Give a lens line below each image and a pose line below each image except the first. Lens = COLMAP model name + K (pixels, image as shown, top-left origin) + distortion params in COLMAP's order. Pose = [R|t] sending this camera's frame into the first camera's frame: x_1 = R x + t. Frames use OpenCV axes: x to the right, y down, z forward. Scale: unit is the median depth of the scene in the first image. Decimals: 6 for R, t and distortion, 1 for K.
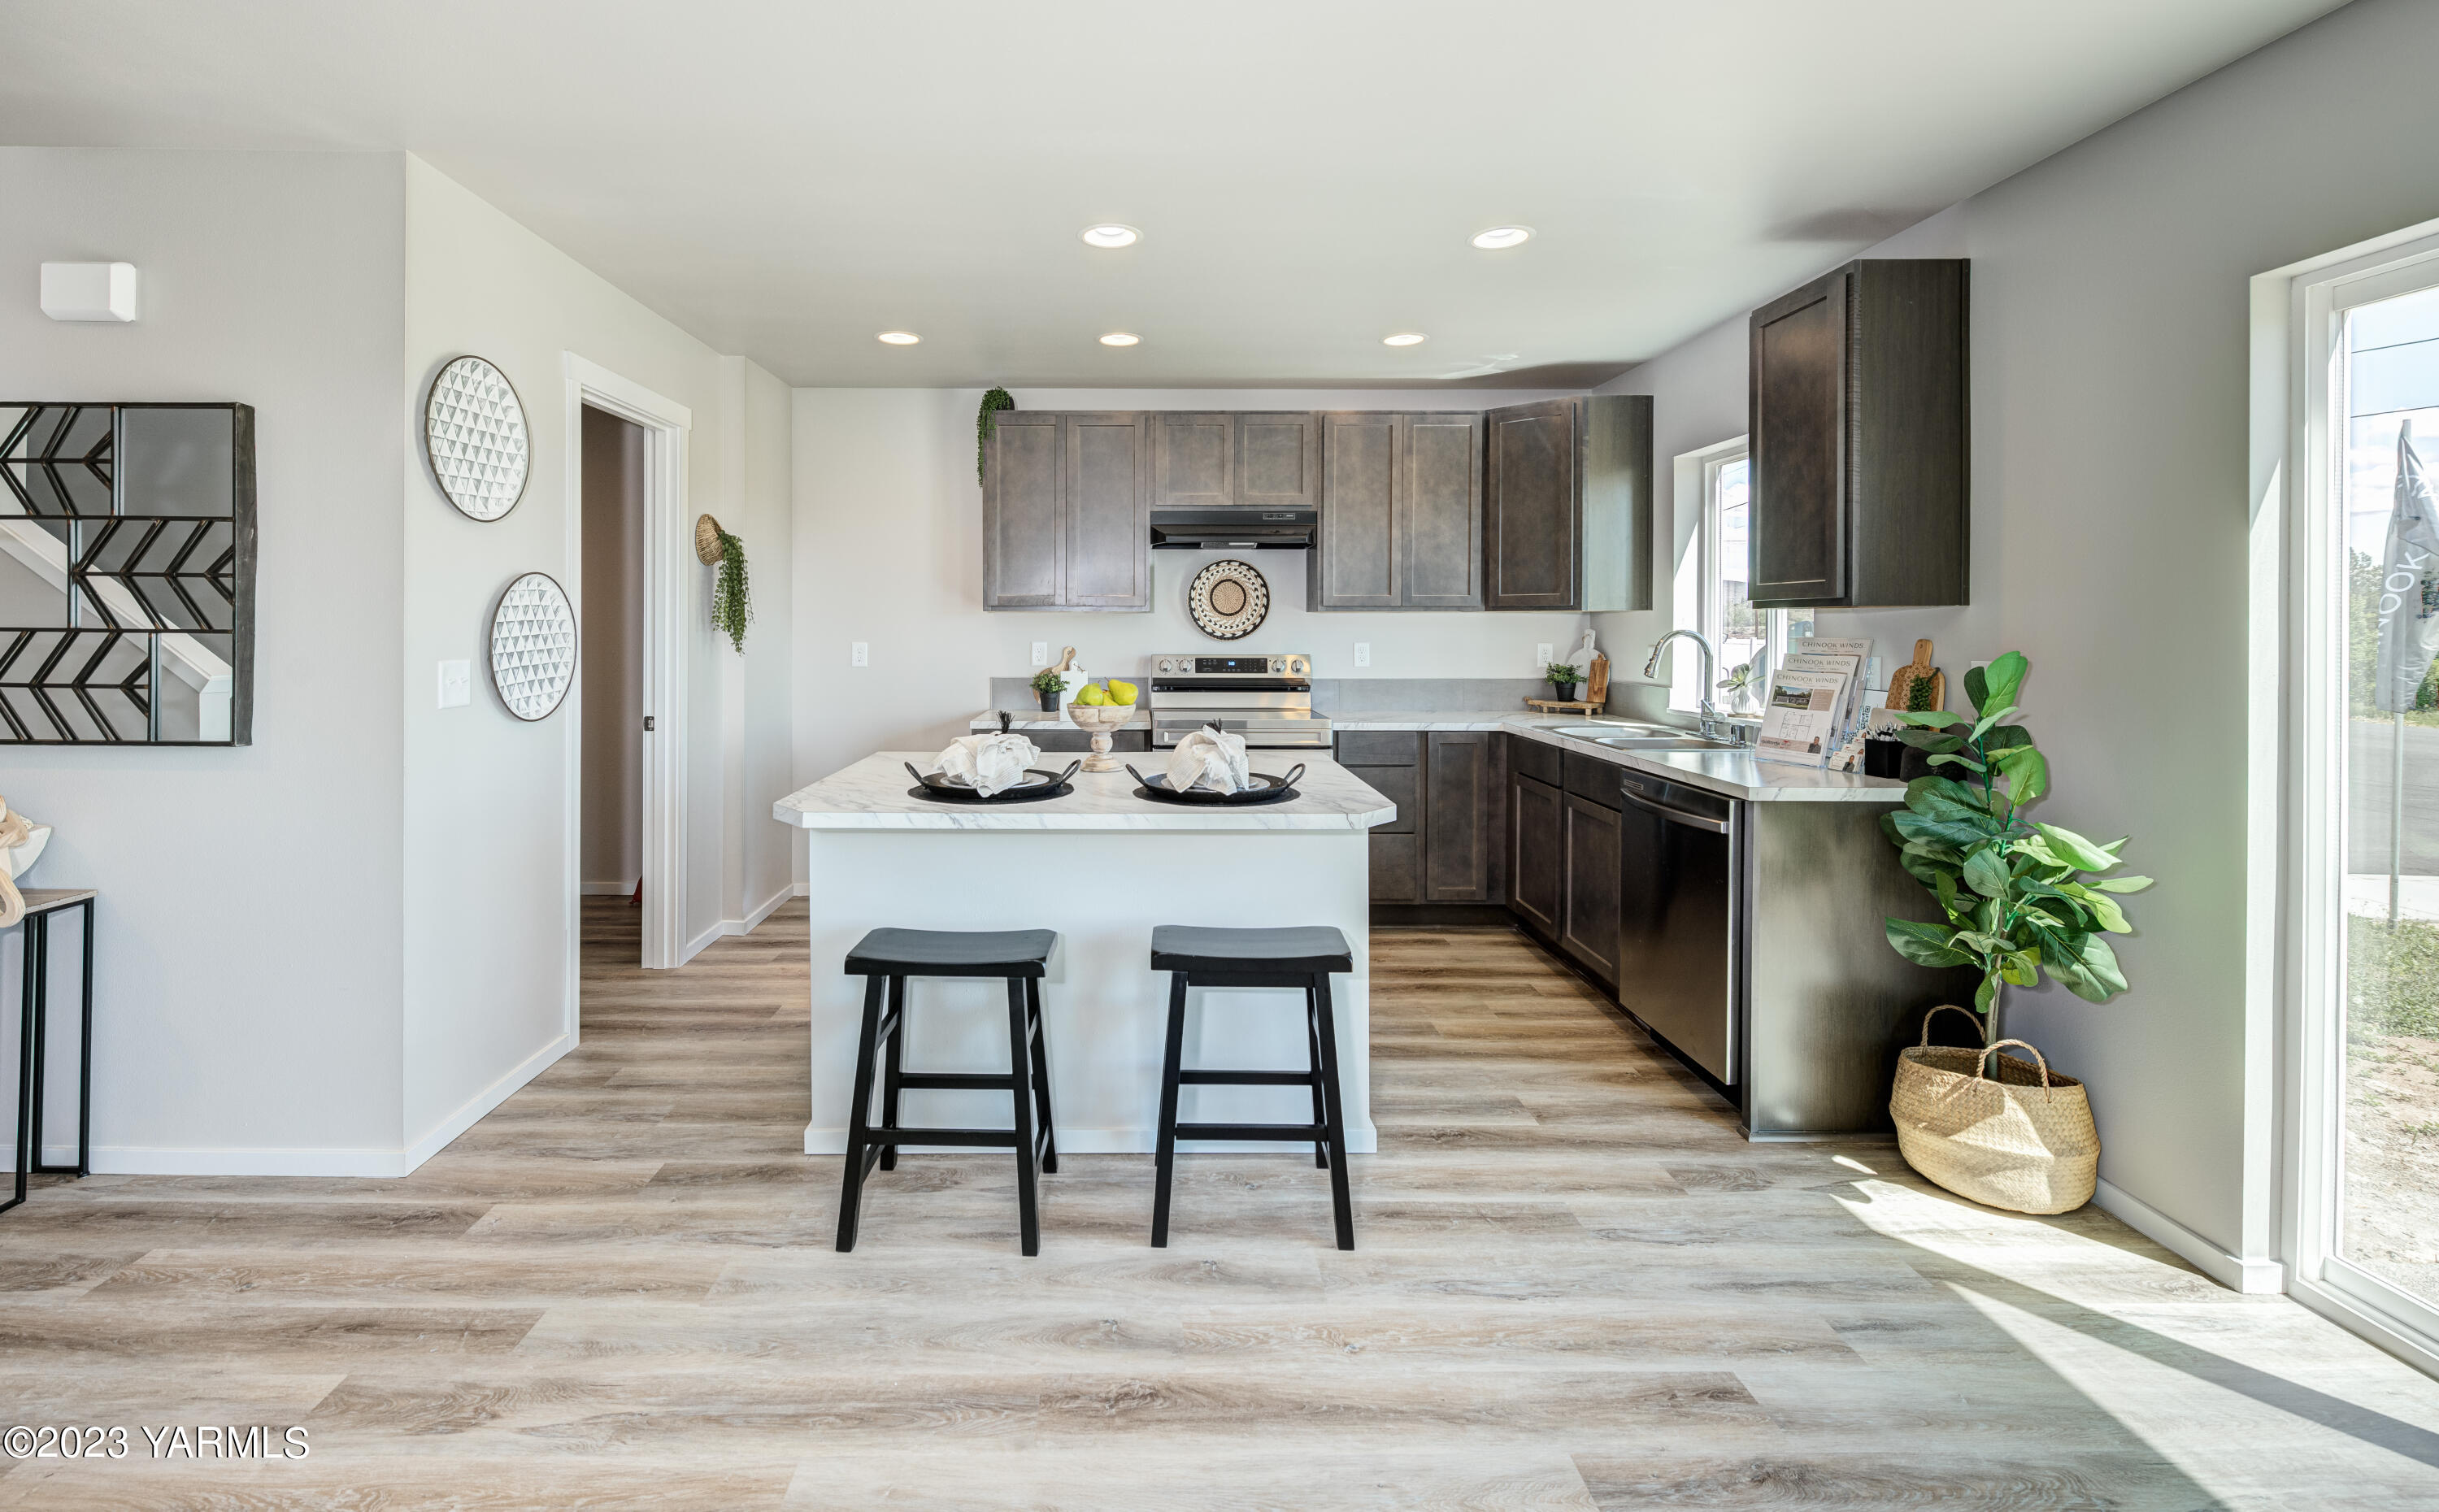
lens RADIAL K [[1053.3, 0, 1144.6], [0, 1053.3, 630.8], [0, 0, 1]] dist [0.000714, -0.000582]
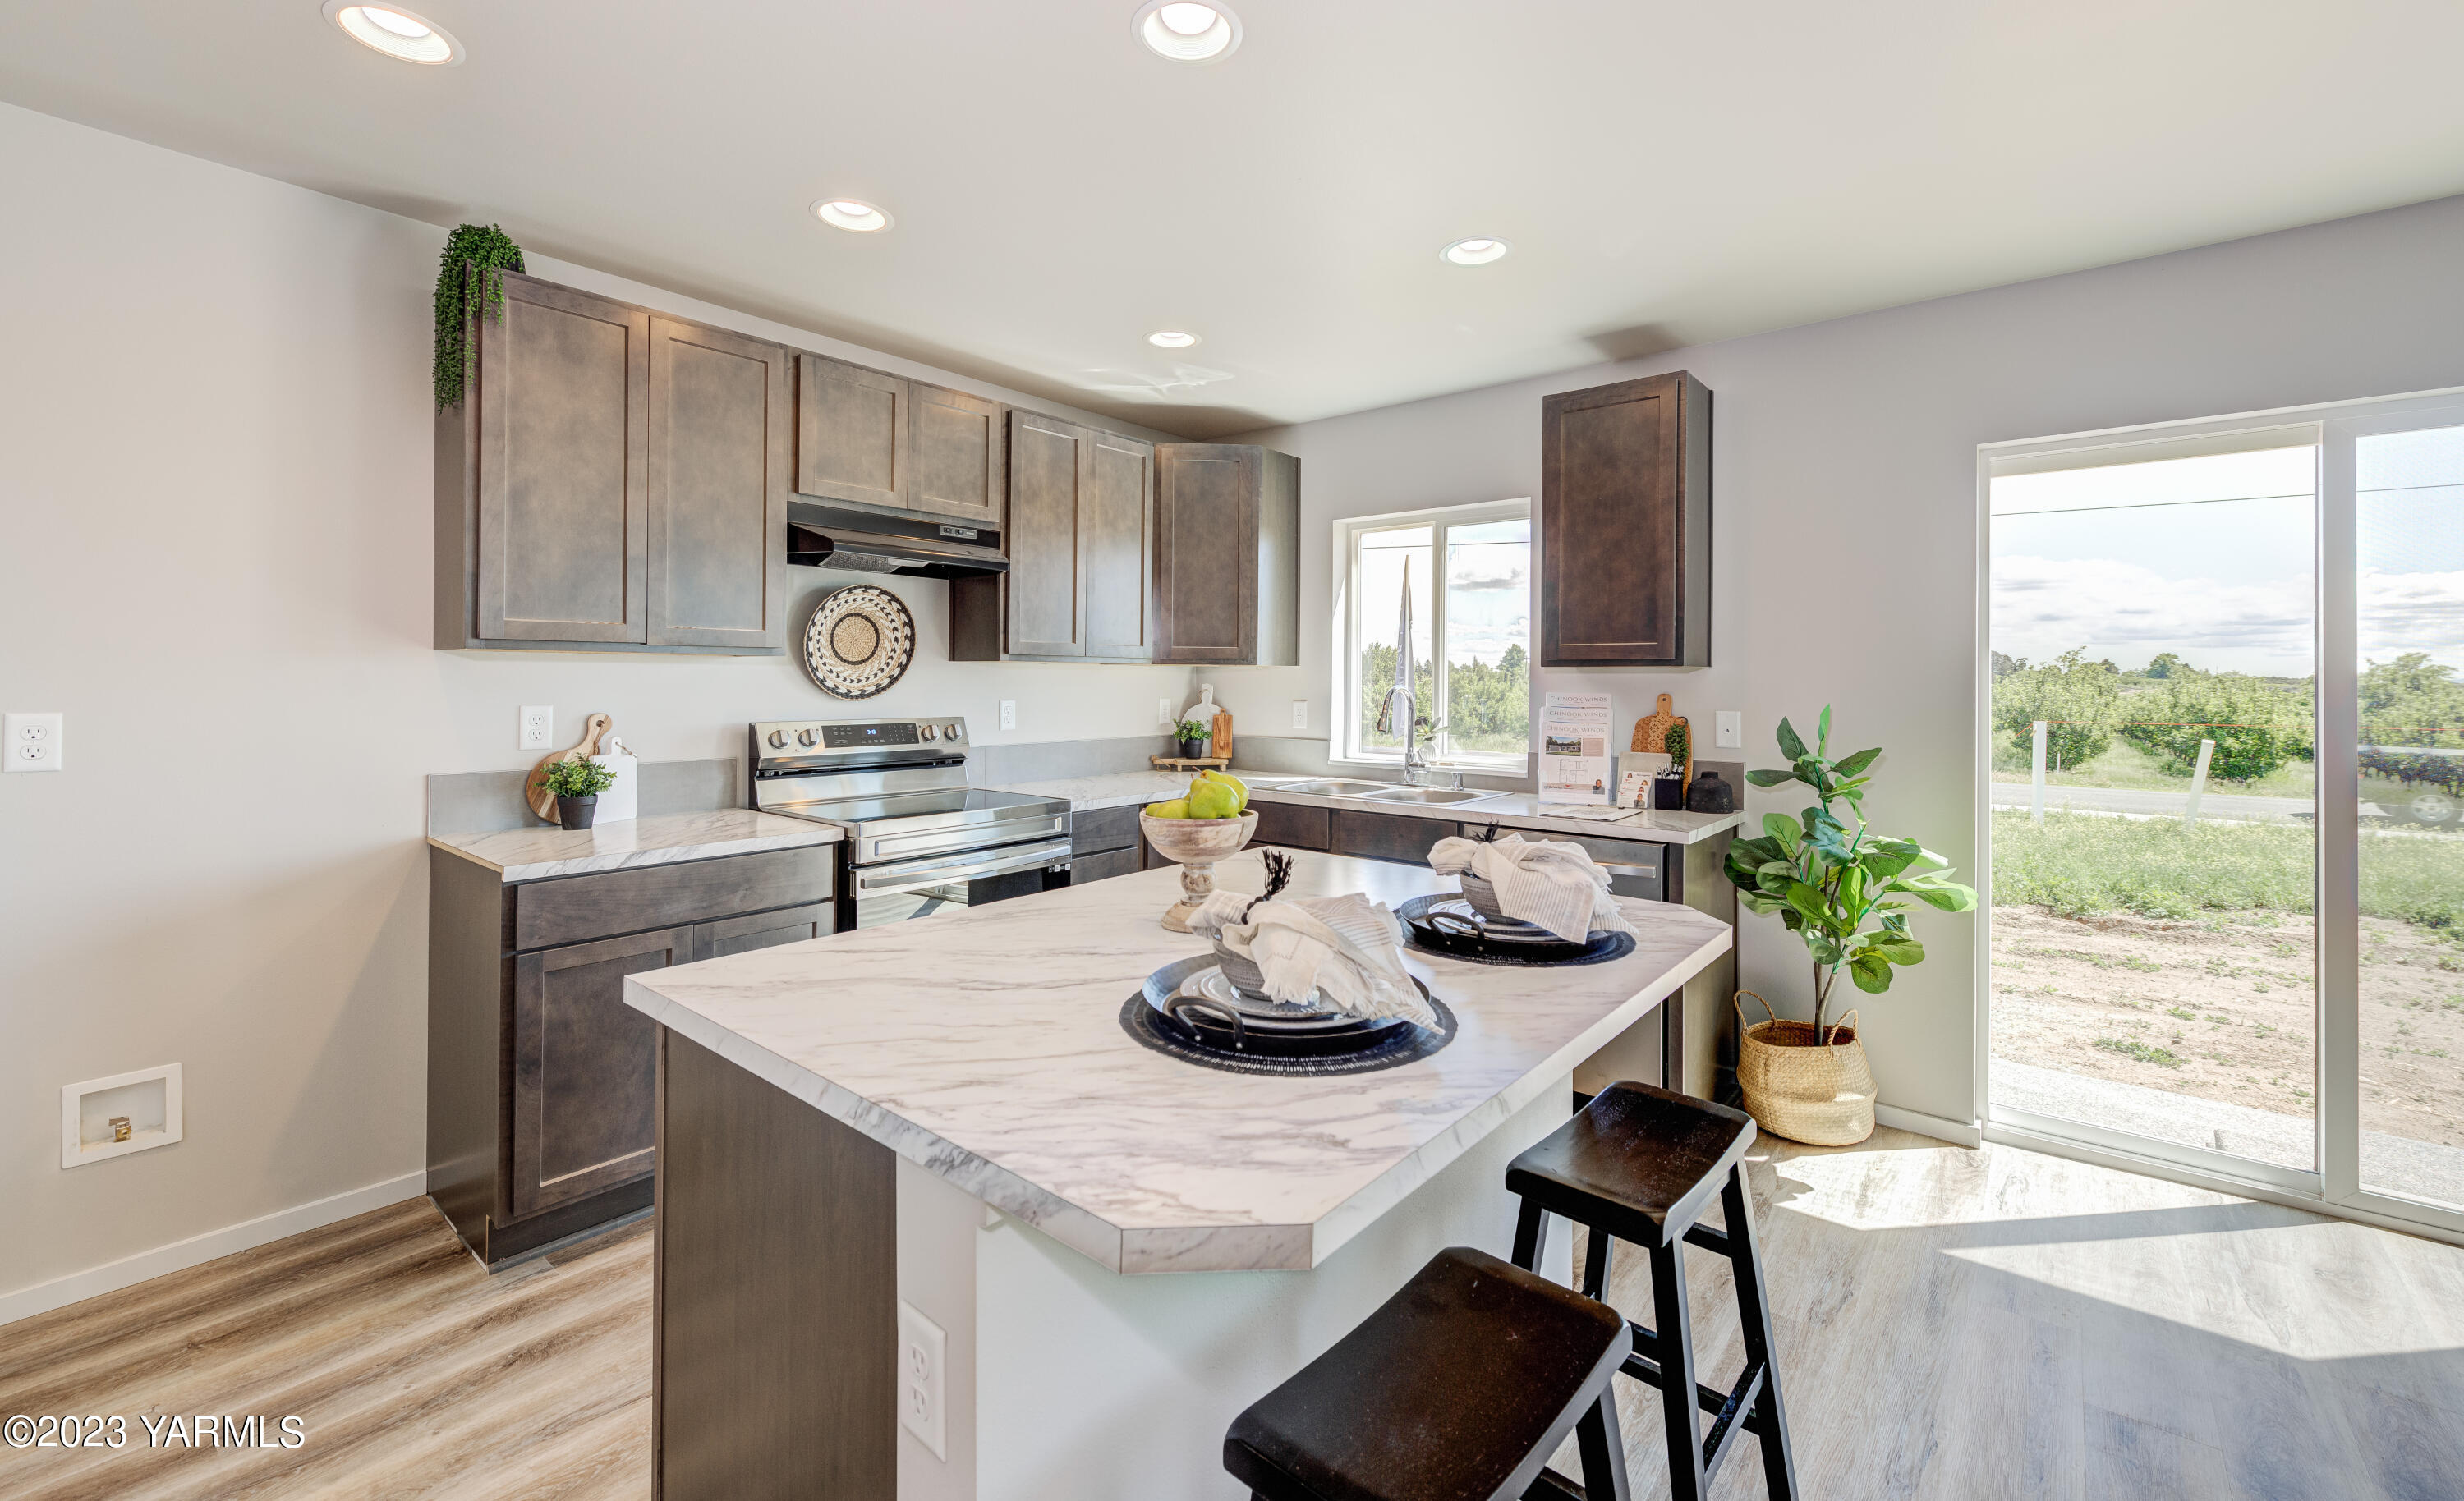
lens RADIAL K [[1006.4, 0, 1240.2], [0, 1006.4, 676.9], [0, 0, 1]] dist [0.003496, -0.000382]
pose [[0.642914, 0.006484, 0.765911, -0.439429], [-0.001372, 0.999972, -0.007314, -0.002076], [-0.765937, 0.003652, 0.642905, 0.594116]]
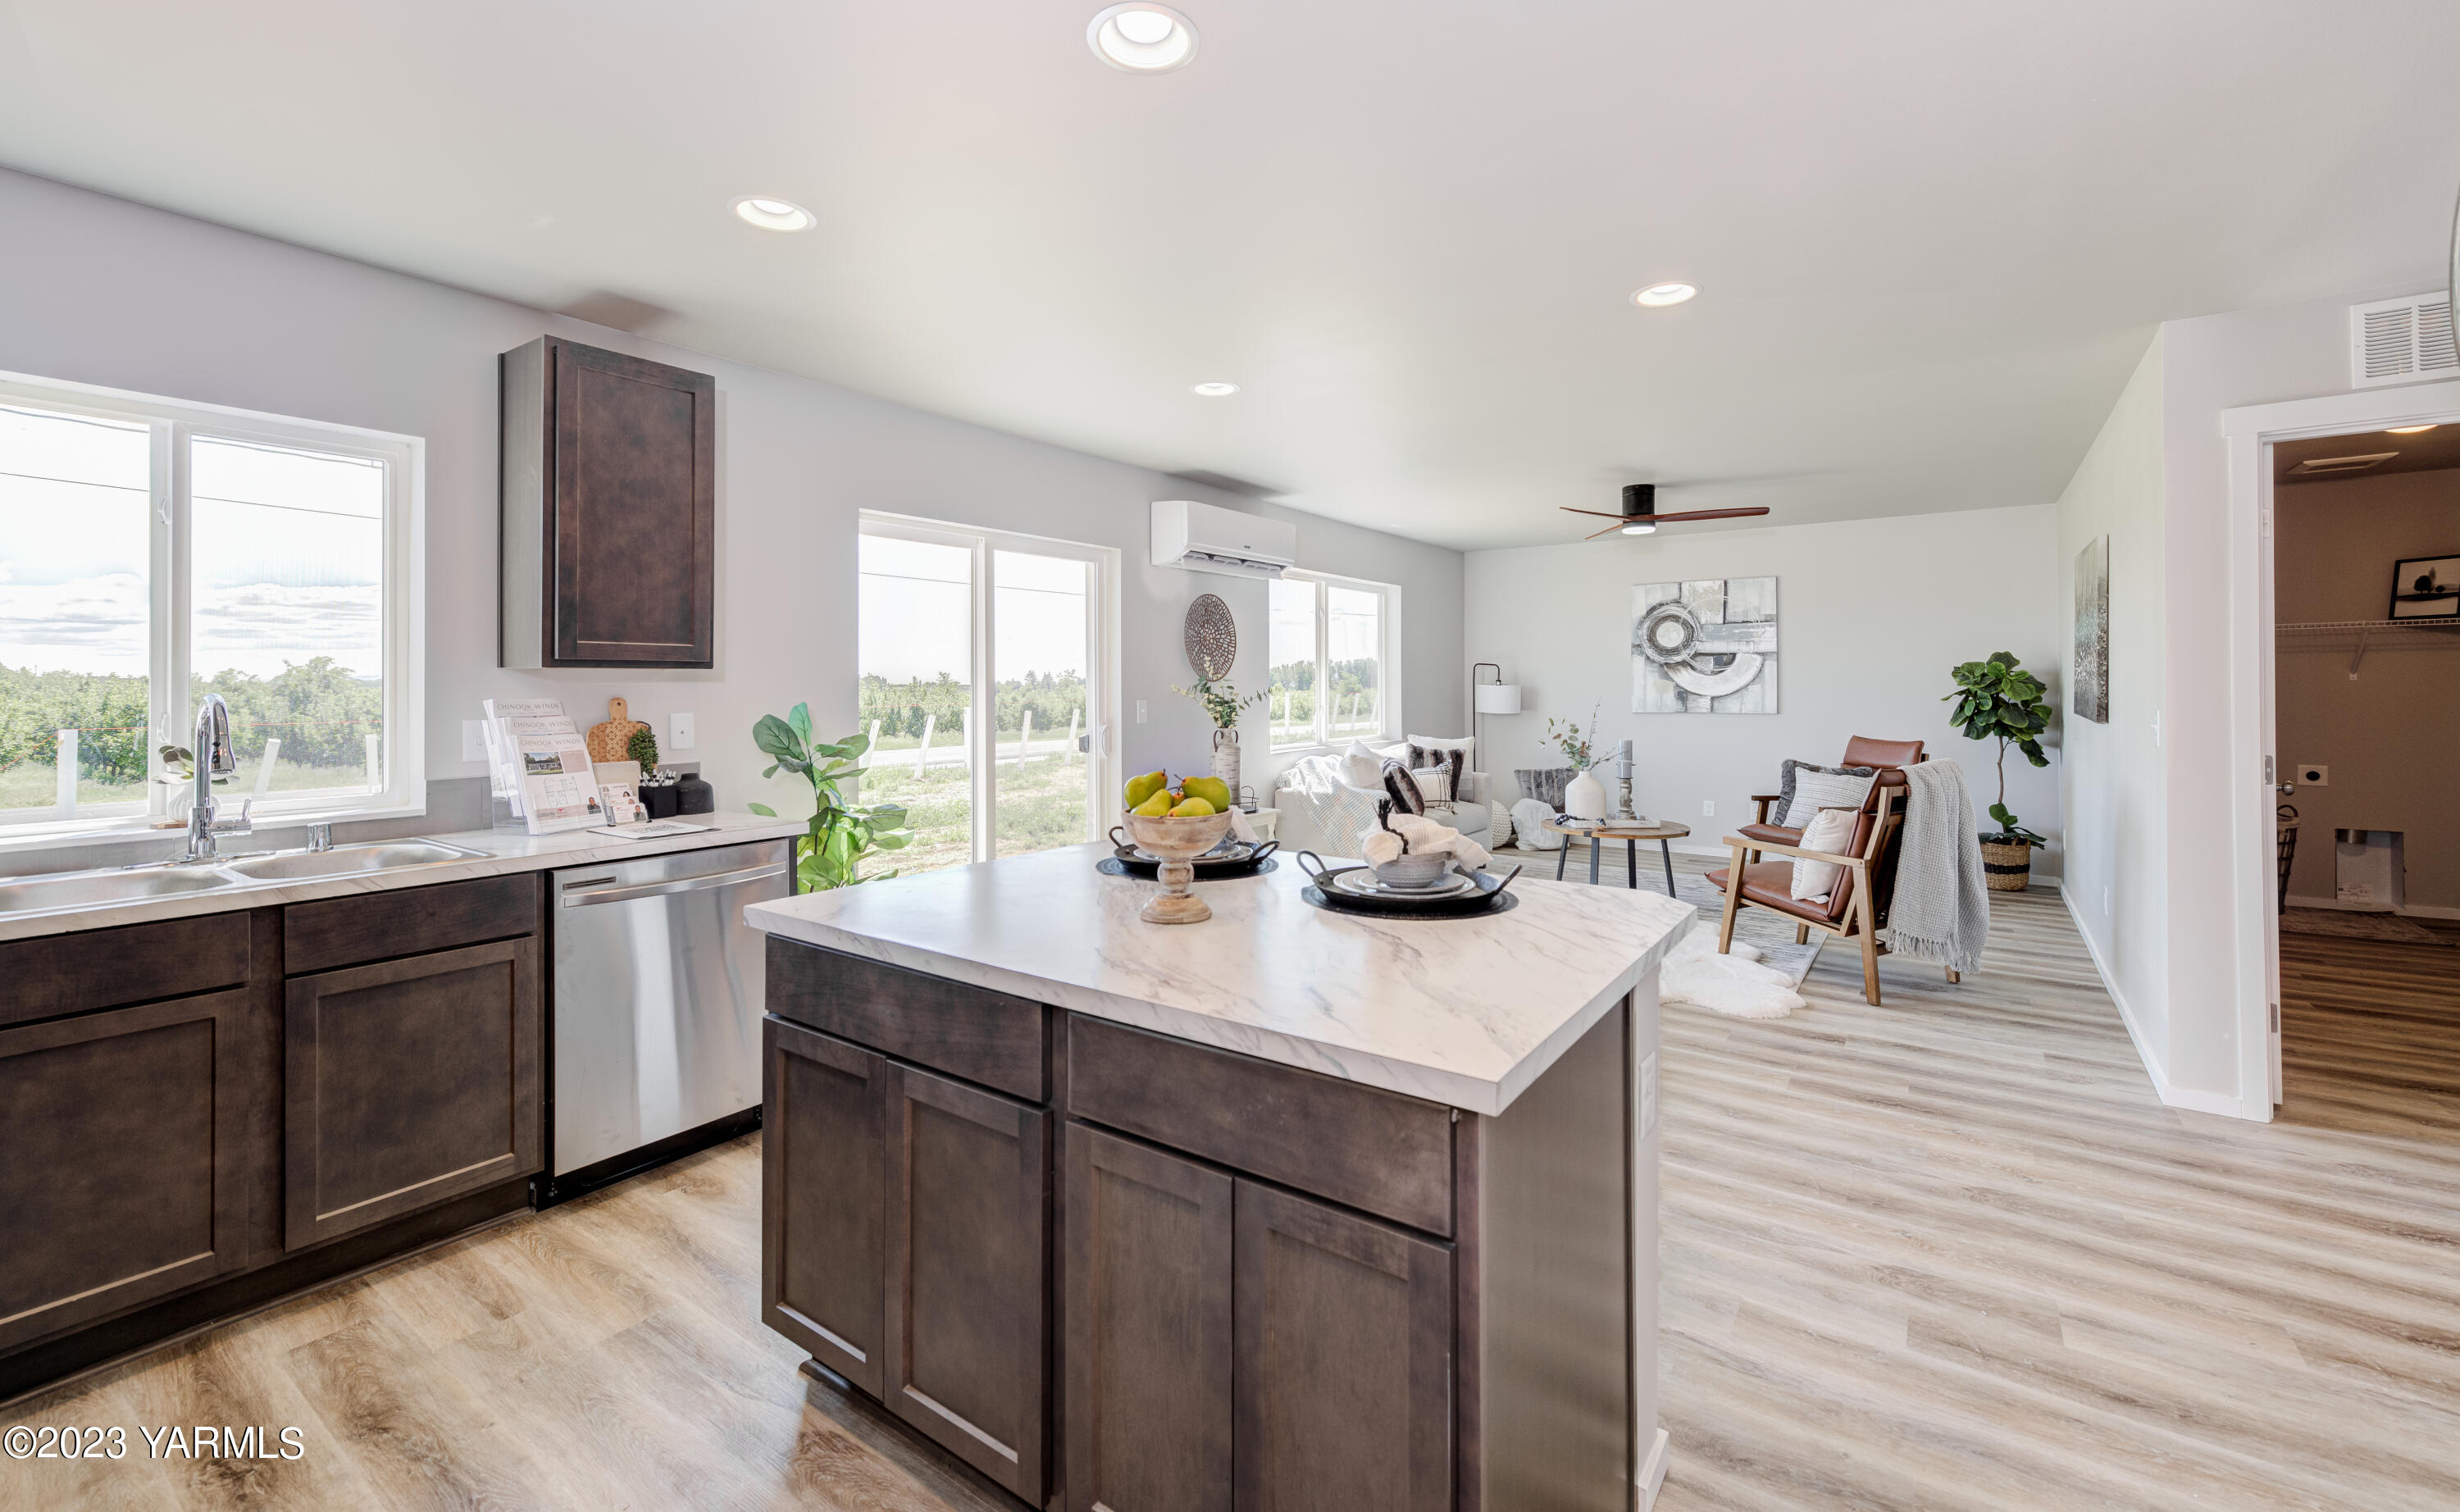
lens RADIAL K [[1004.9, 0, 1219.2], [0, 1004.9, 680.6], [0, 0, 1]] dist [0.003496, -0.000382]
pose [[-0.799750, 0.004300, 0.600318, -0.398425], [0.006701, 0.999976, 0.001765, -0.007507], [-0.600296, 0.005435, -0.799759, 1.394794]]
